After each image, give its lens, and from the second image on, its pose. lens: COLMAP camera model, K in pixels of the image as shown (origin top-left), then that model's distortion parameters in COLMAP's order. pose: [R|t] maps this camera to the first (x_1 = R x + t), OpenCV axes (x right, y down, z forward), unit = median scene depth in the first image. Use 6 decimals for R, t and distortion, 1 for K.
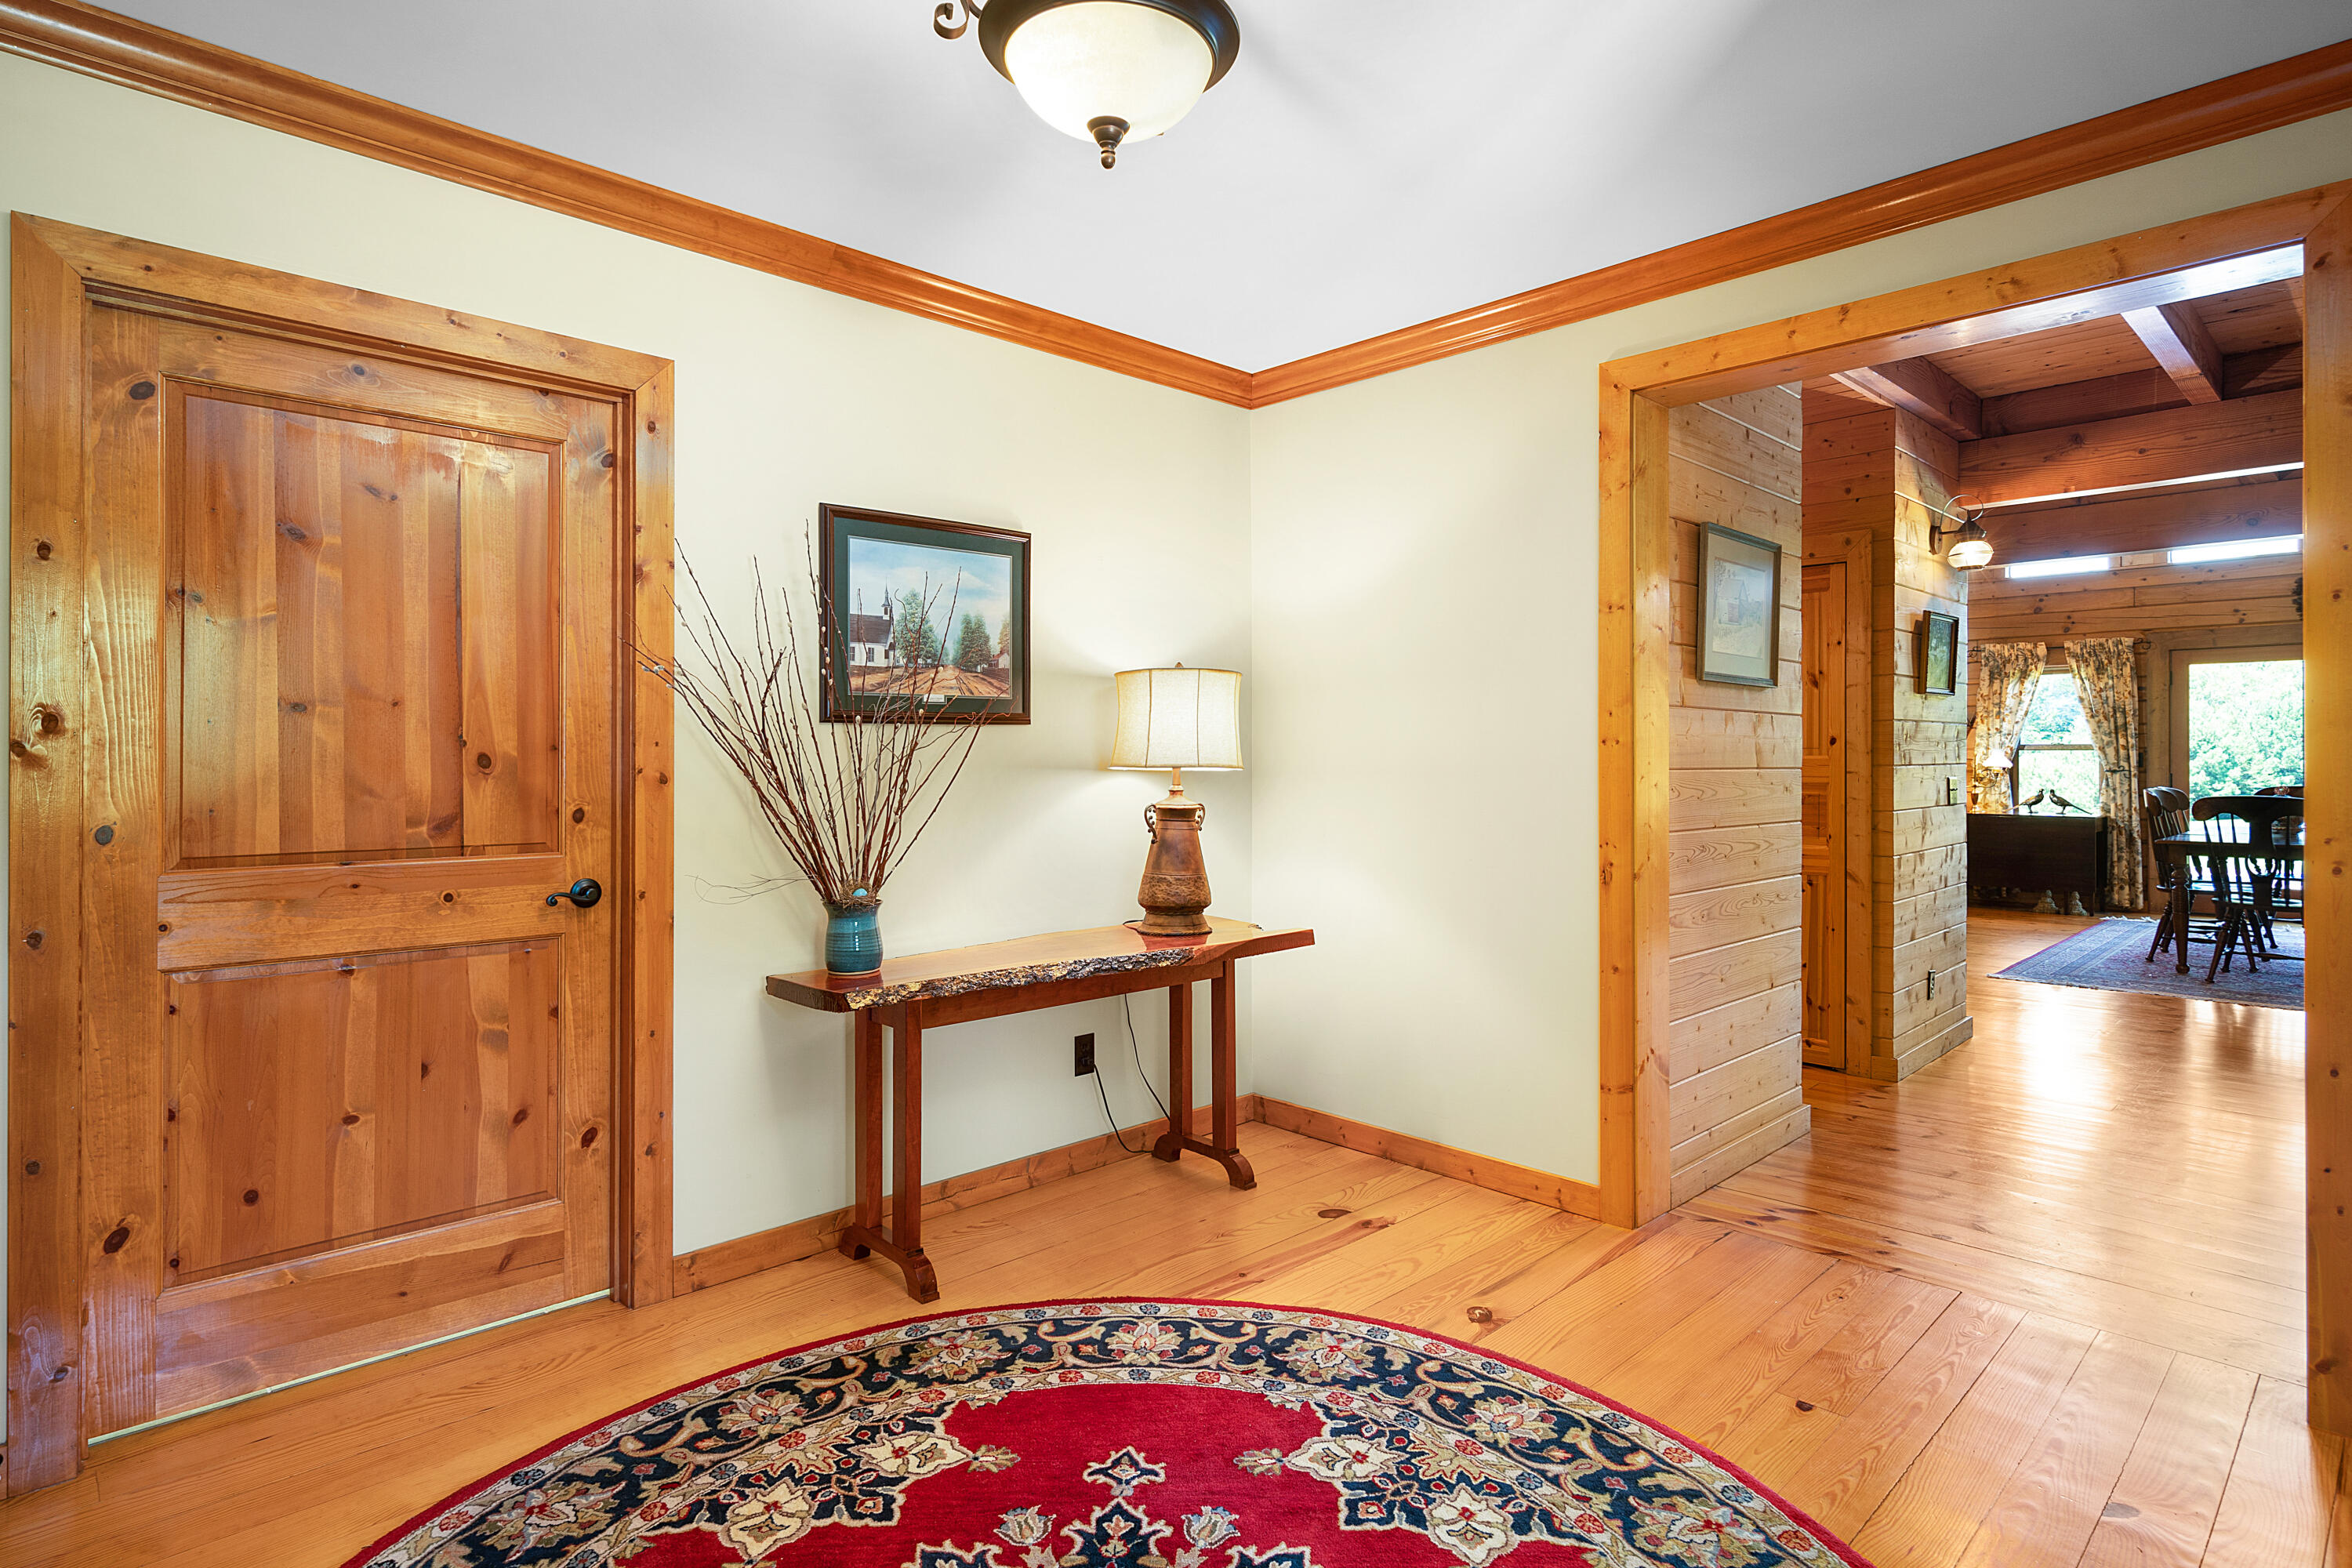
lens RADIAL K [[1236.8, 0, 1191.6], [0, 1236.8, 762.9], [0, 0, 1]] dist [-0.002290, -0.000847]
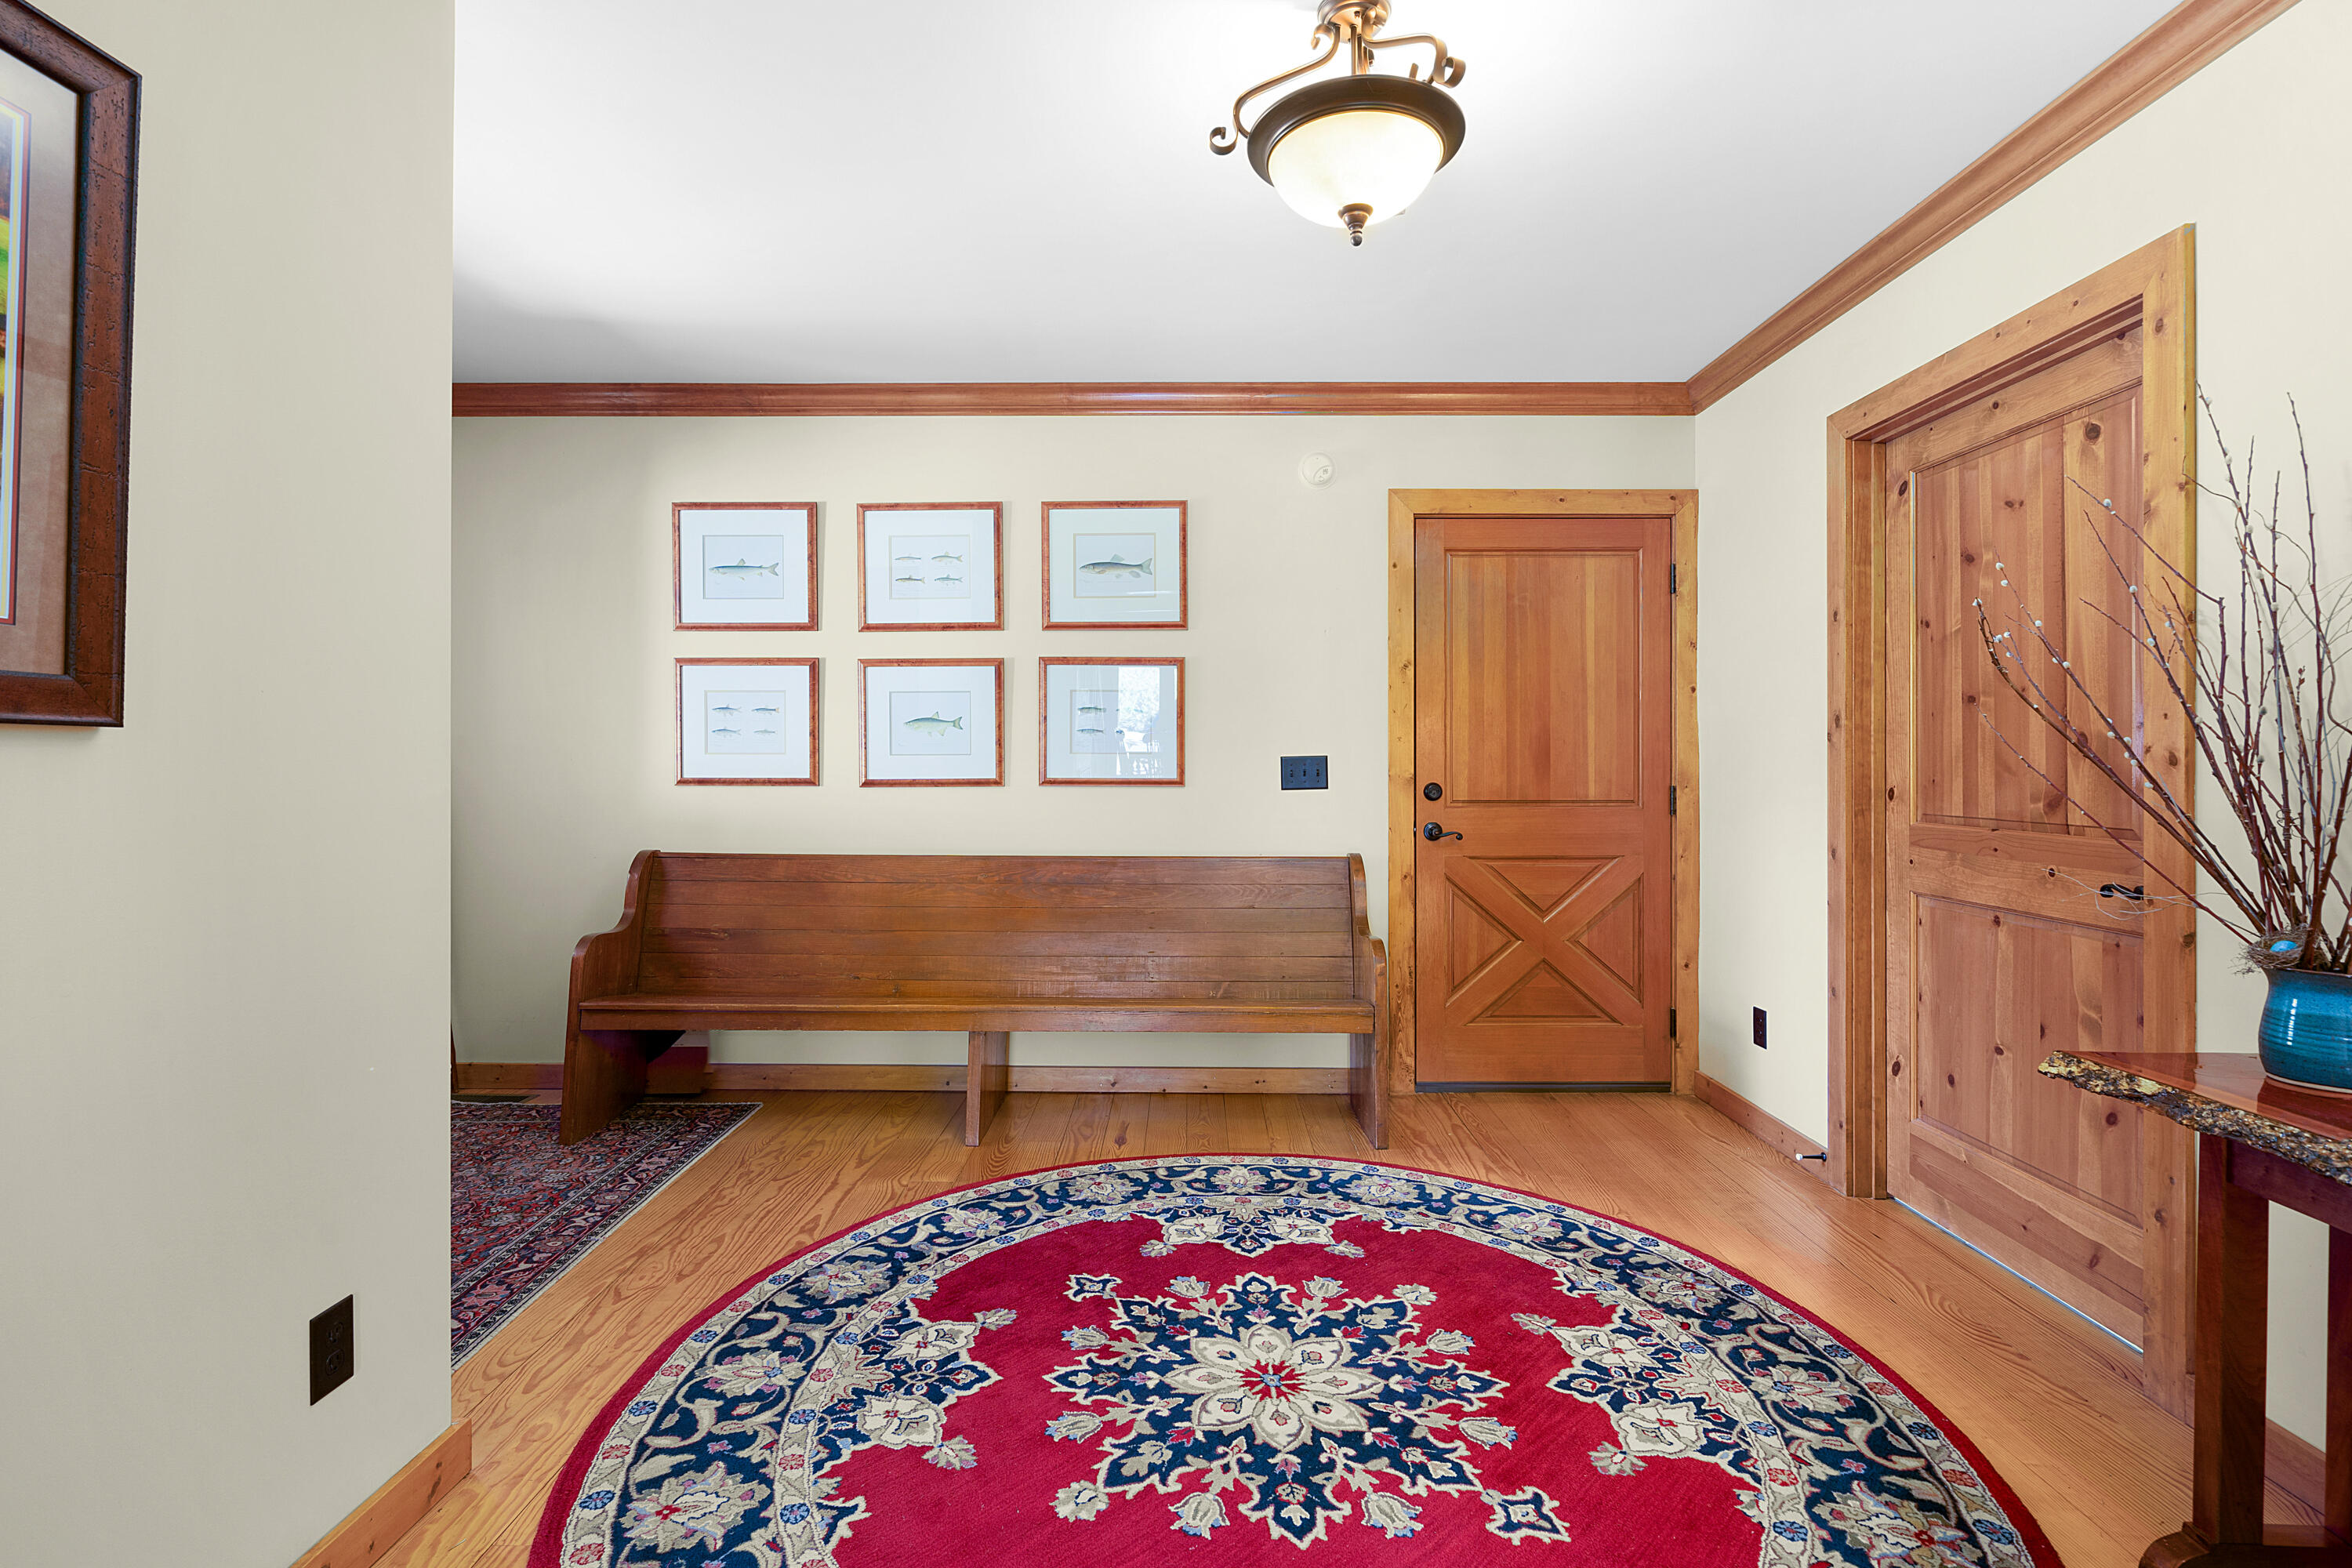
lens RADIAL K [[1090.1, 0, 1189.4], [0, 1090.1, 768.9], [0, 0, 1]] dist [-0.001458, -0.000108]
pose [[-0.703585, 0.006520, -0.710581, 0.601955], [-0.002642, 0.999927, 0.011791, 0.013732], [0.710606, 0.010173, -0.703516, 1.214337]]
